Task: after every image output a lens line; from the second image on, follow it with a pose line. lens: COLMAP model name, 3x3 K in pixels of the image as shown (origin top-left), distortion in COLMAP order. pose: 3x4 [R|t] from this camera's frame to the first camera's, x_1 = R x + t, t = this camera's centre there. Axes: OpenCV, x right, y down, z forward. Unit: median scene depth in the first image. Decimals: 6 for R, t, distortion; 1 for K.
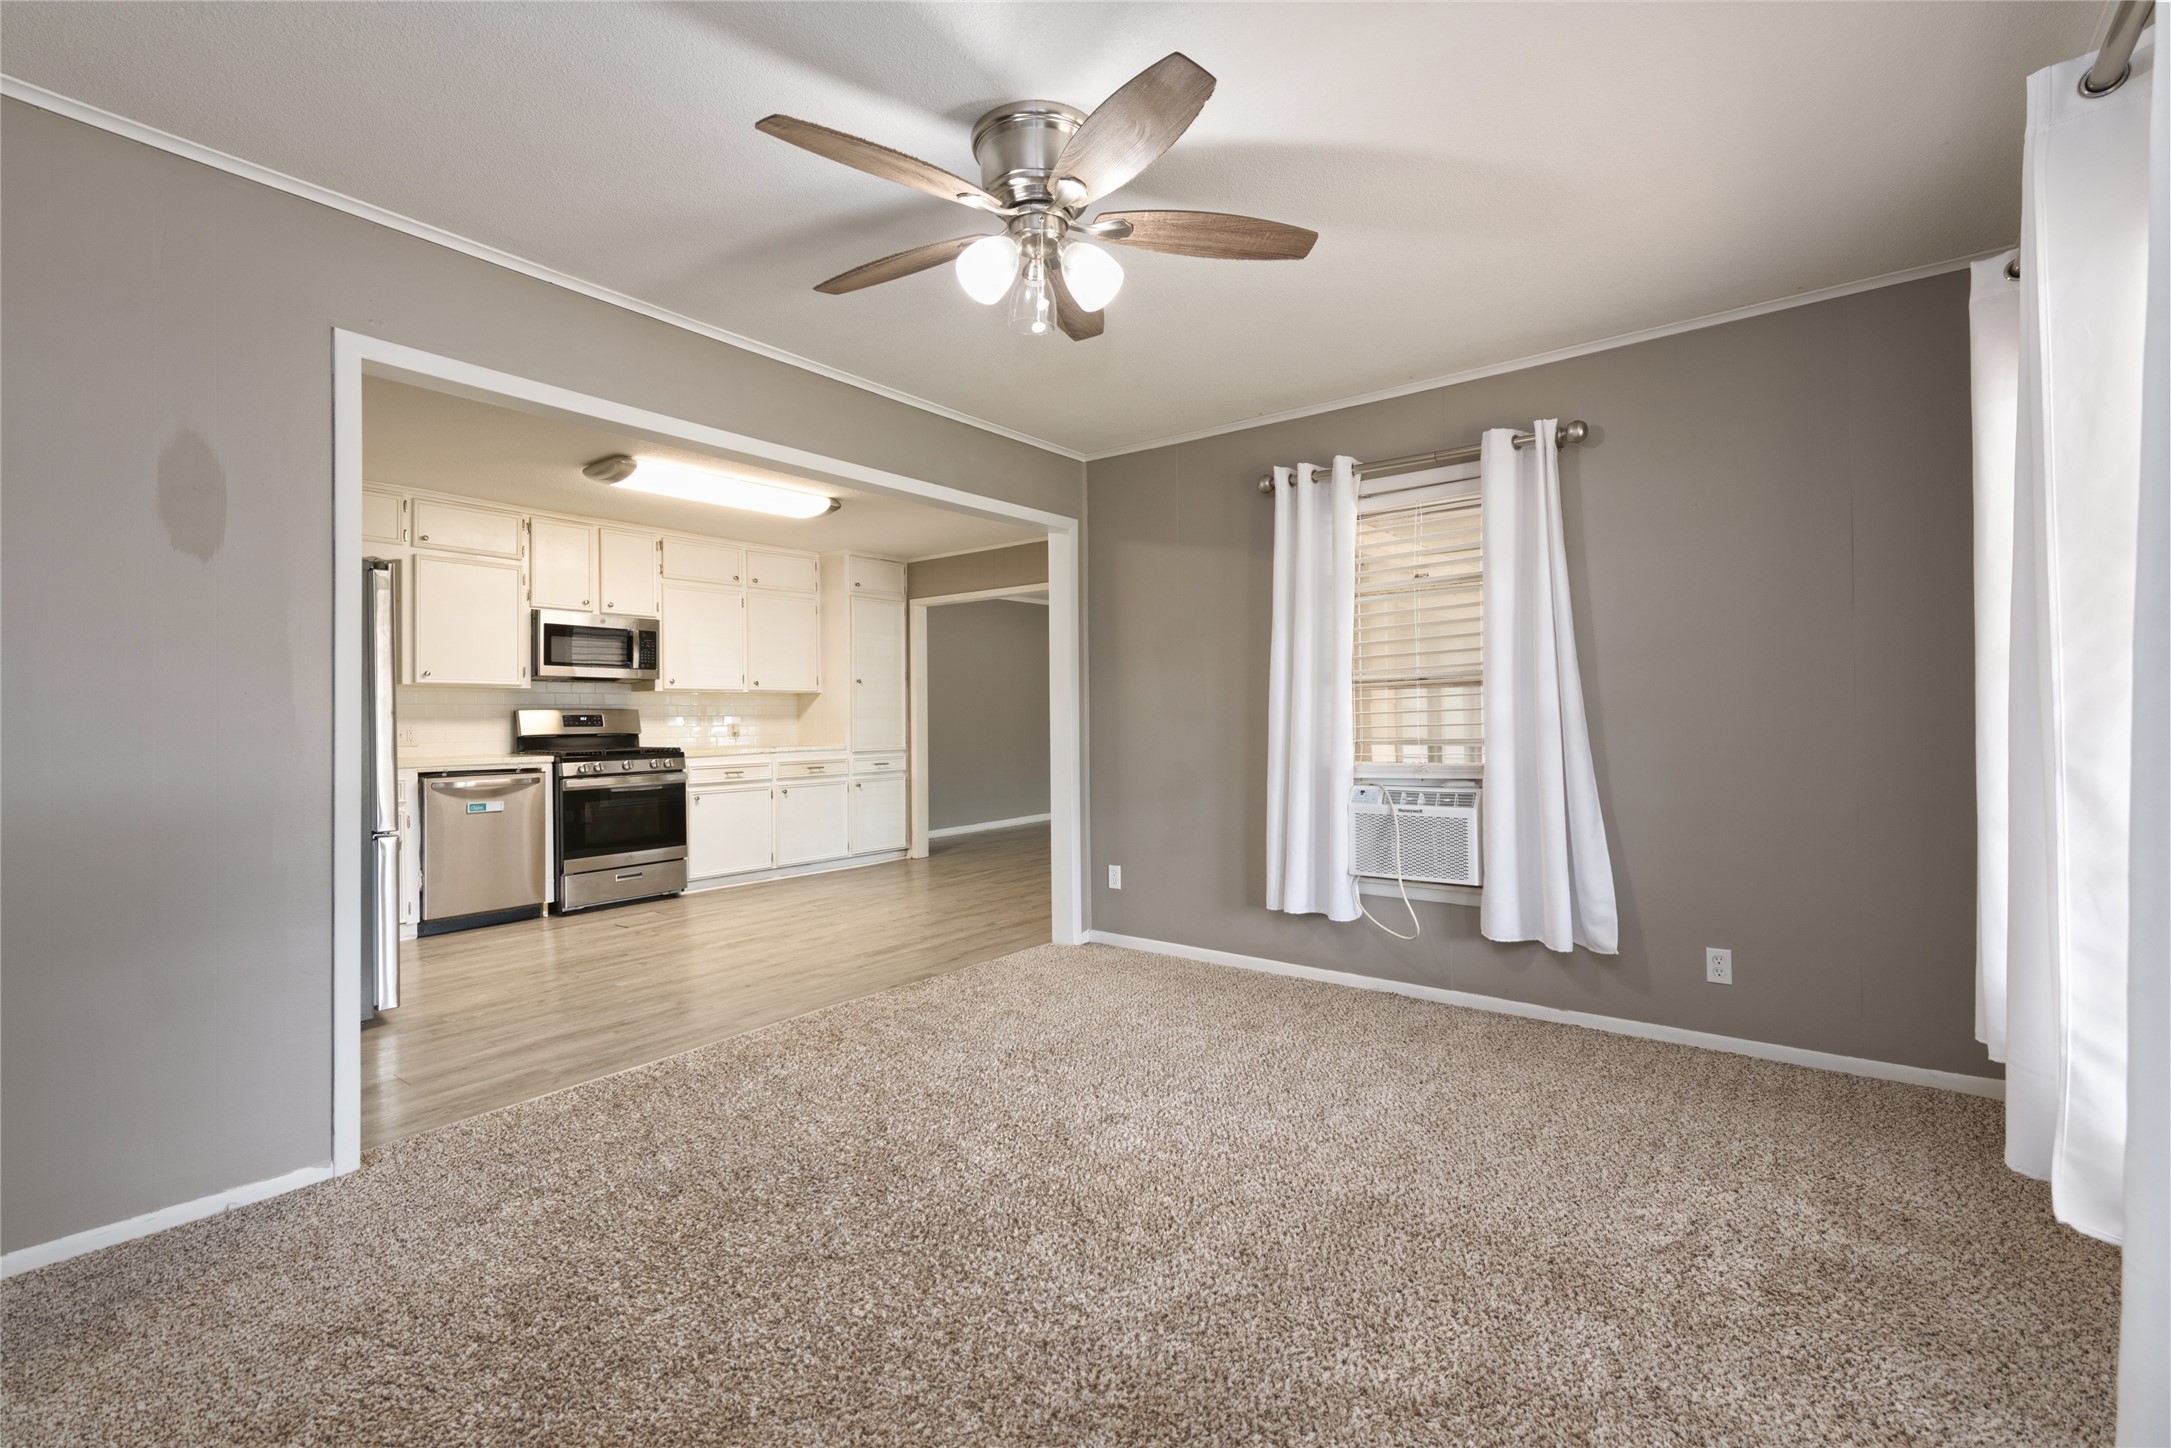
lens RADIAL K [[959.7, 0, 1084.4], [0, 959.7, 719.9], [0, 0, 1]] dist [0.019983, -0.005772]
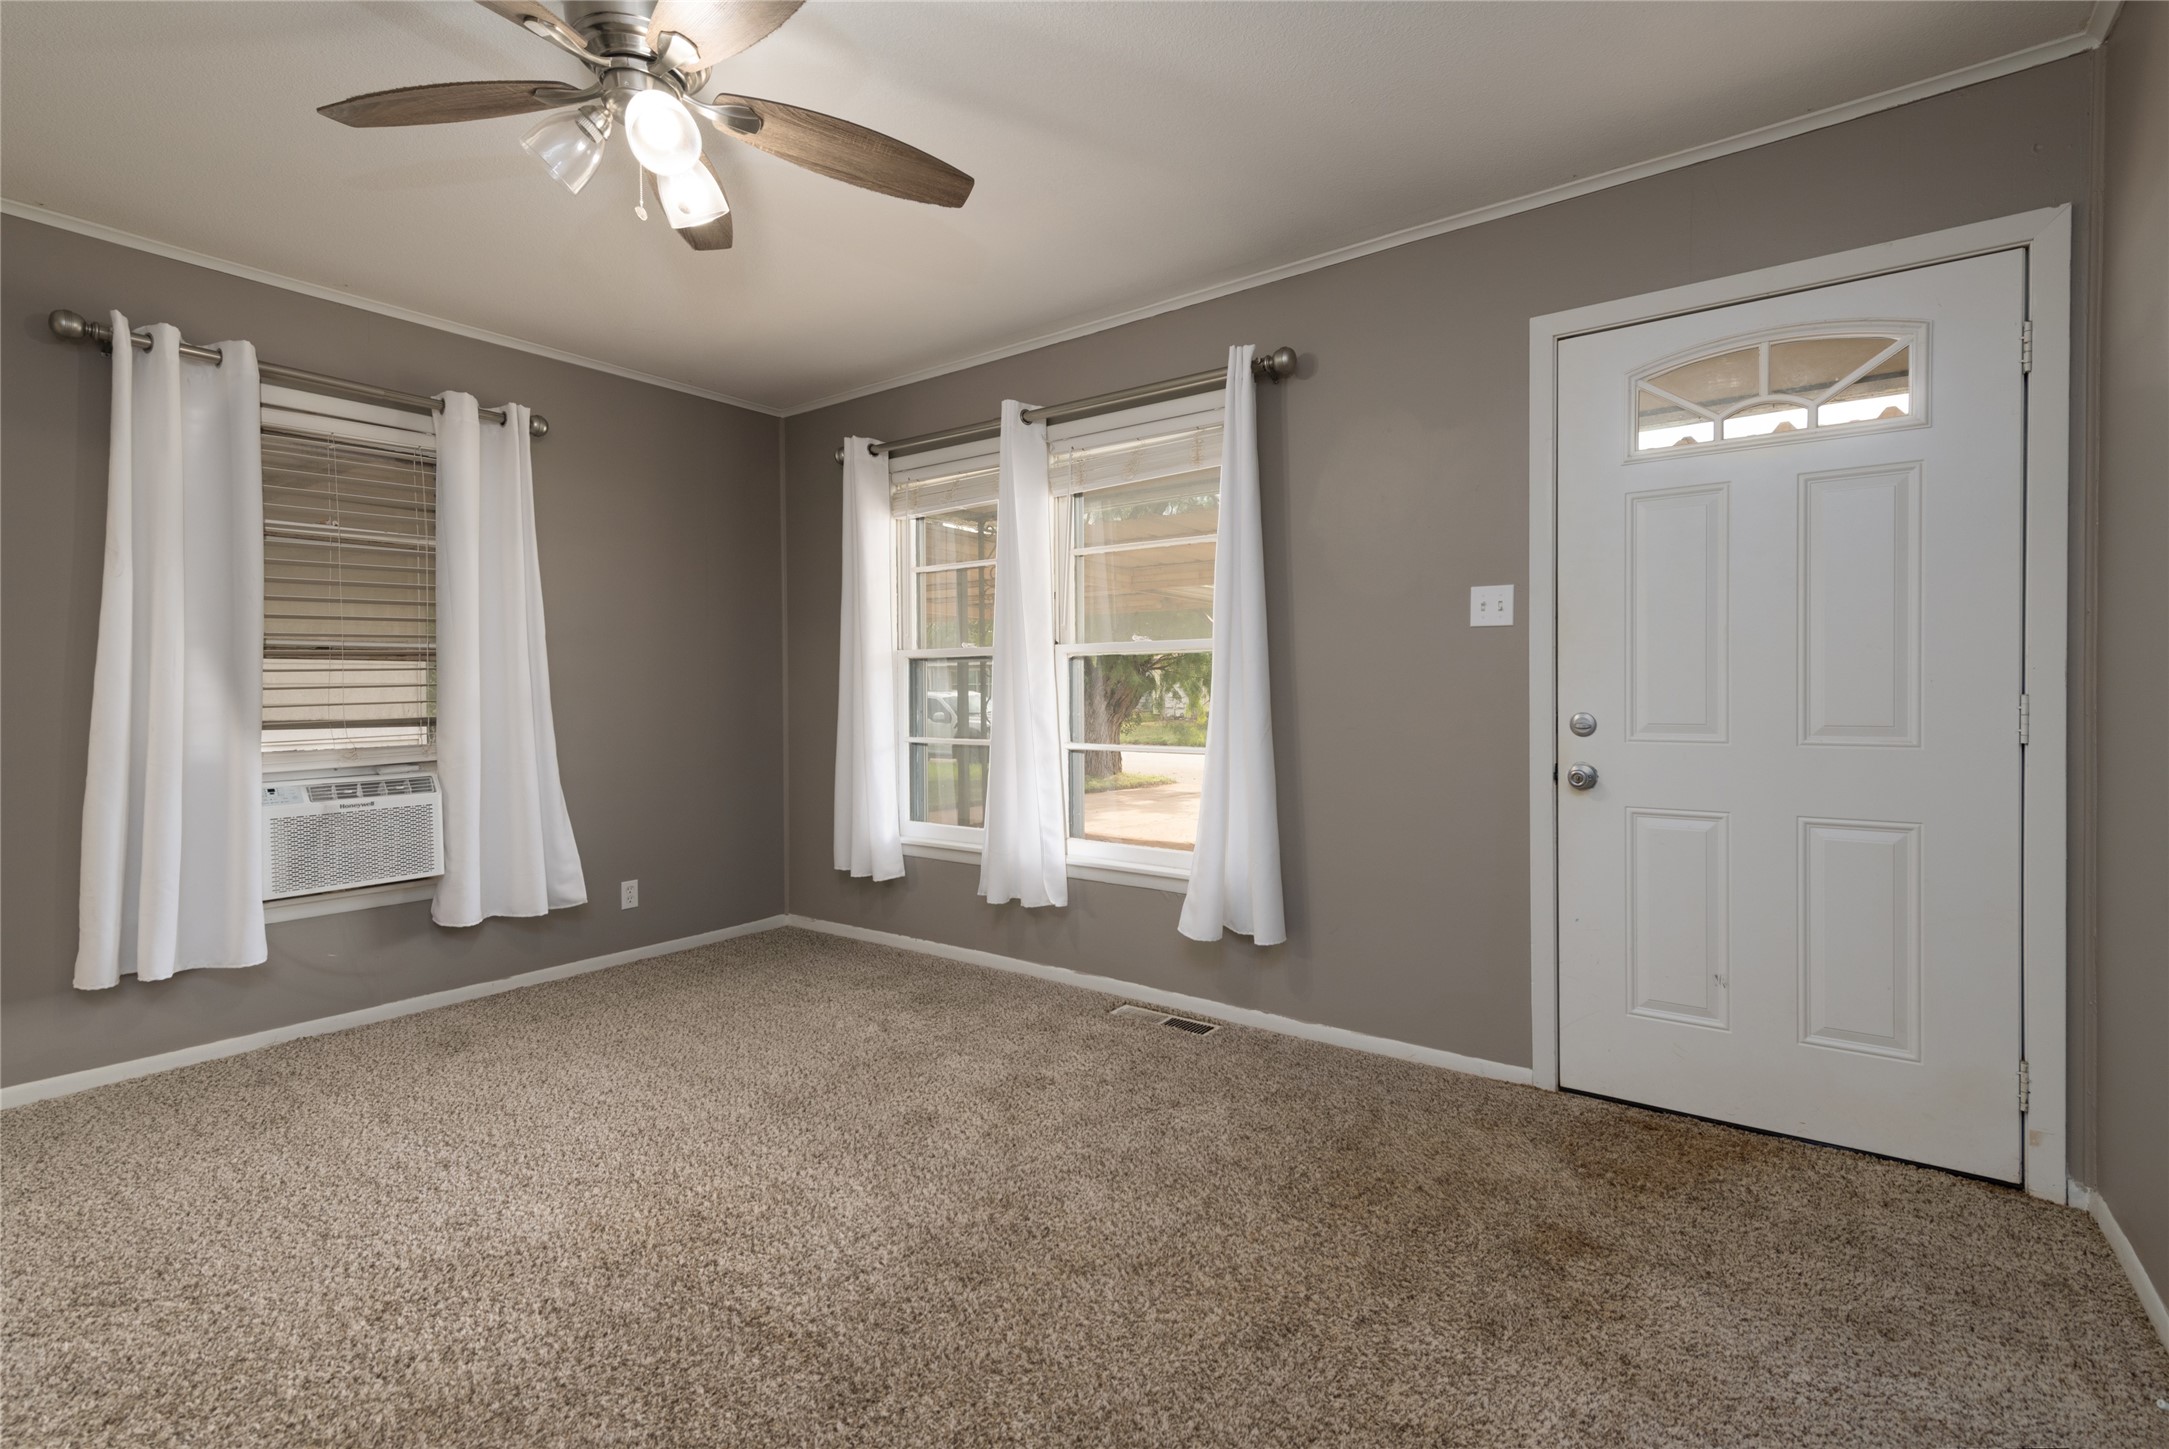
lens RADIAL K [[958.8, 0, 1101.4], [0, 958.8, 720.2], [0, 0, 1]] dist [0.019983, -0.005772]
pose [[-0.022806, -0.019615, 0.999547, -0.537718], [0.009150, 0.999762, 0.019828, 0.010086], [-0.999698, 0.009598, -0.022621, 0.380816]]
